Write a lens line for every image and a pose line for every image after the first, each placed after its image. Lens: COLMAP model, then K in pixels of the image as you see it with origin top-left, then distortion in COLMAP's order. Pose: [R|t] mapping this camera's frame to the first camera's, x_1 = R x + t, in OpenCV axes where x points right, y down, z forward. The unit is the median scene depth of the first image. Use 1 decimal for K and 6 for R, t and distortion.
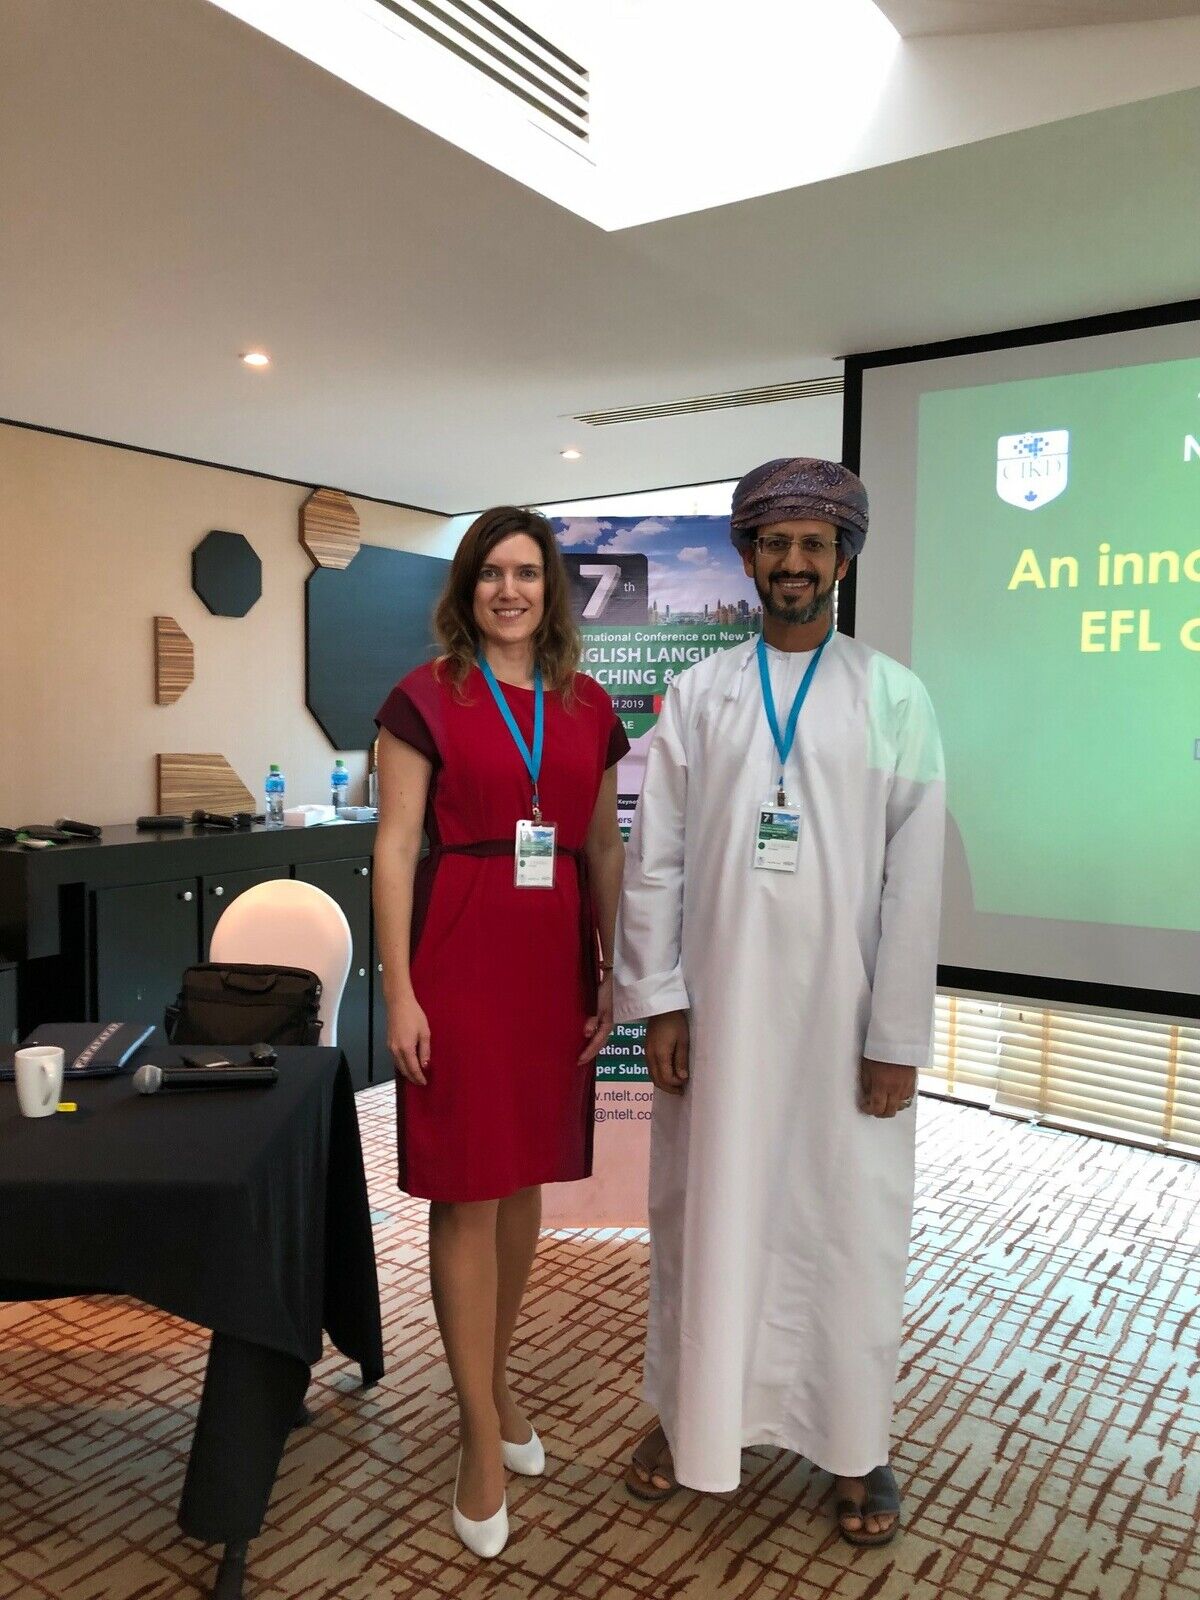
lens RADIAL K [[1282.1, 0, 590.9], [0, 1282.1, 810.1], [0, 0, 1]] dist [0.035198, -0.028661]
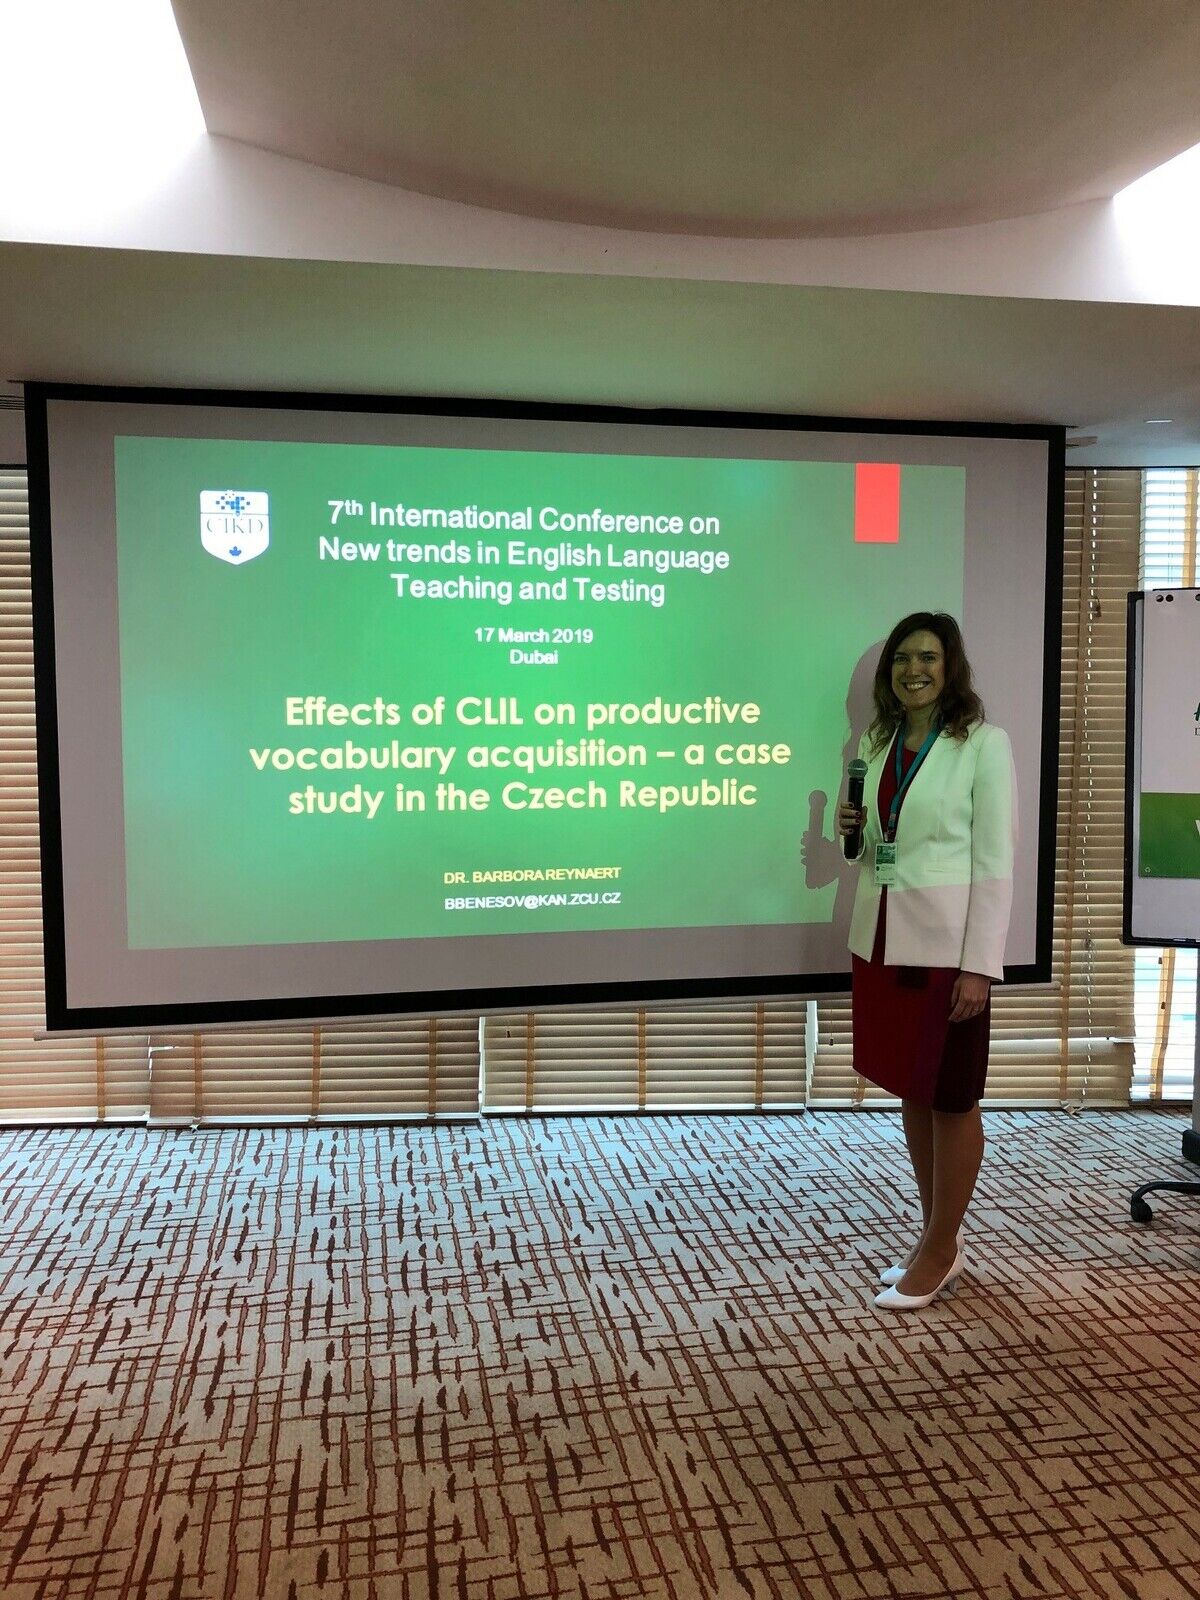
lens RADIAL K [[1282.1, 0, 609.9], [0, 1282.1, 807.4], [0, 0, 1]] dist [0.035198, -0.028661]
pose [[0.697527, -0.066018, 0.713510, -0.221619], [0.051005, 0.997795, 0.042459, -0.064914], [-0.714741, 0.006776, 0.699357, 0.043211]]
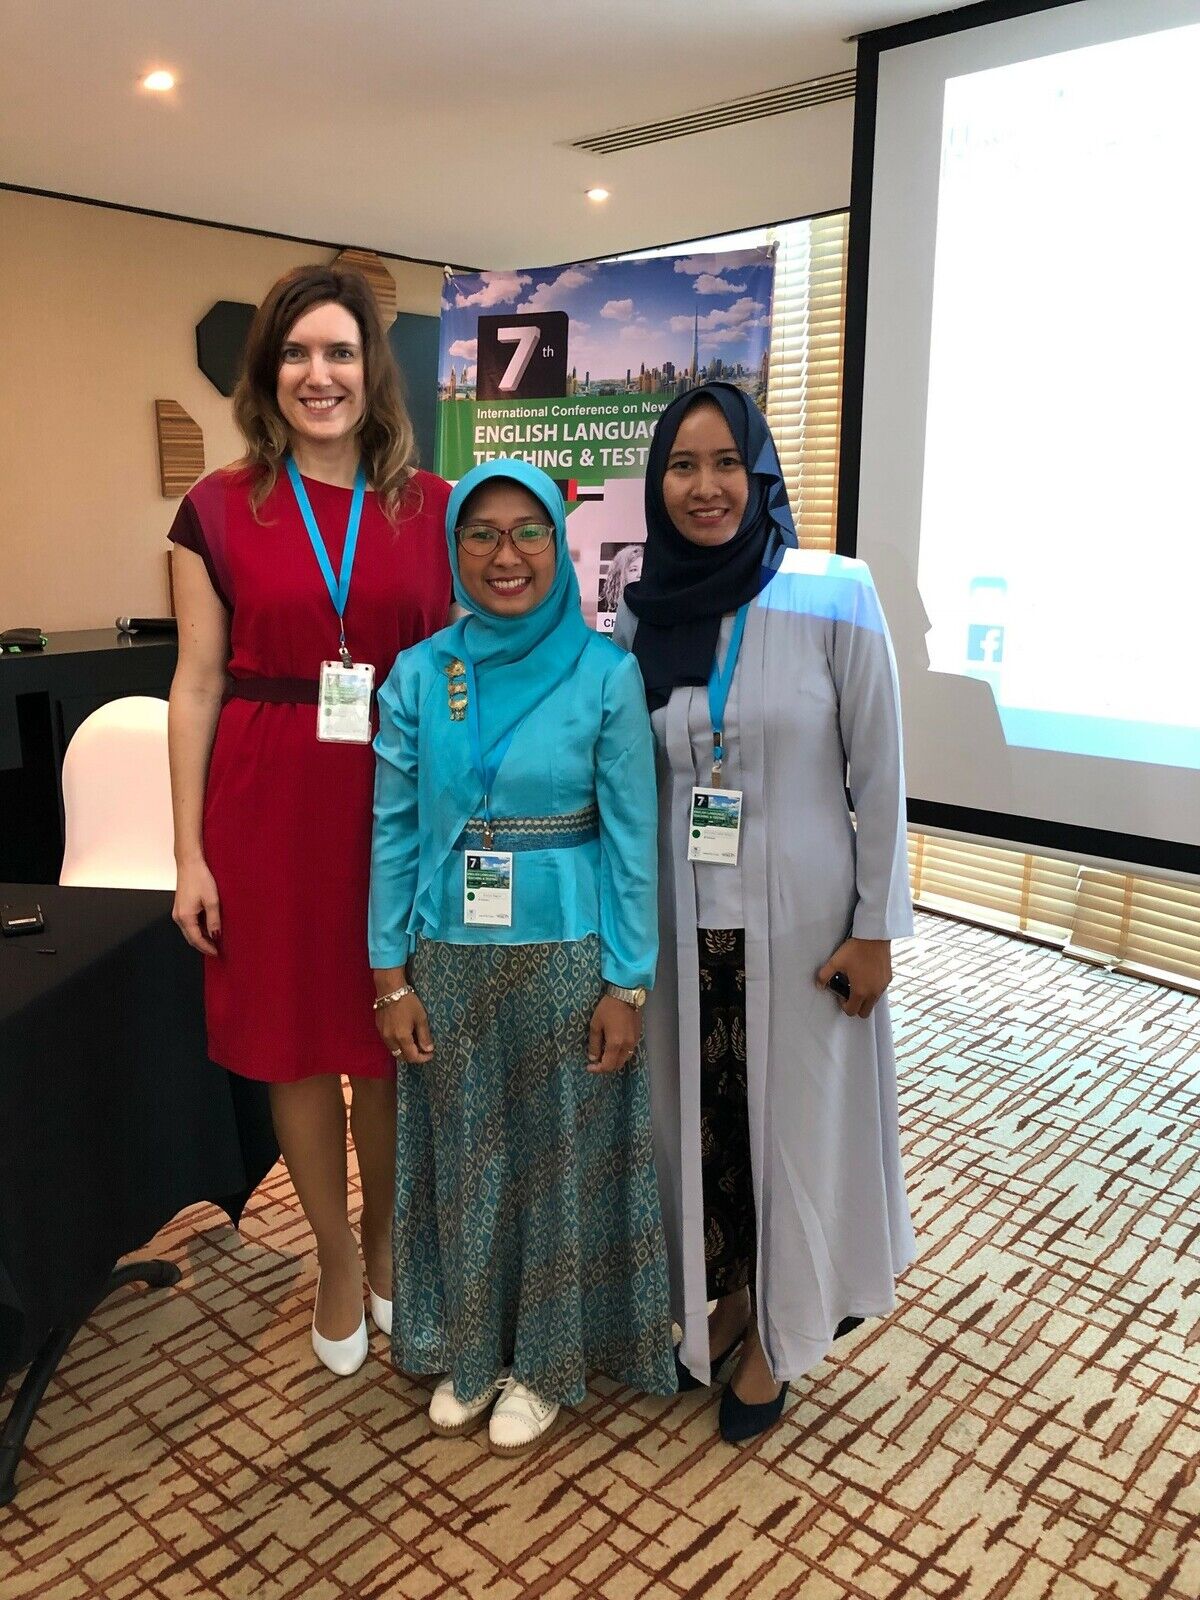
lens RADIAL K [[1282.1, 0, 609.9], [0, 1282.1, 790.4], [0, 0, 1]] dist [0.035198, -0.028661]
pose [[0.989847, 0.019725, -0.140759, 0.188564], [0.001267, 0.989060, 0.147507, -0.014714], [0.142129, -0.146188, 0.978994, 0.154273]]
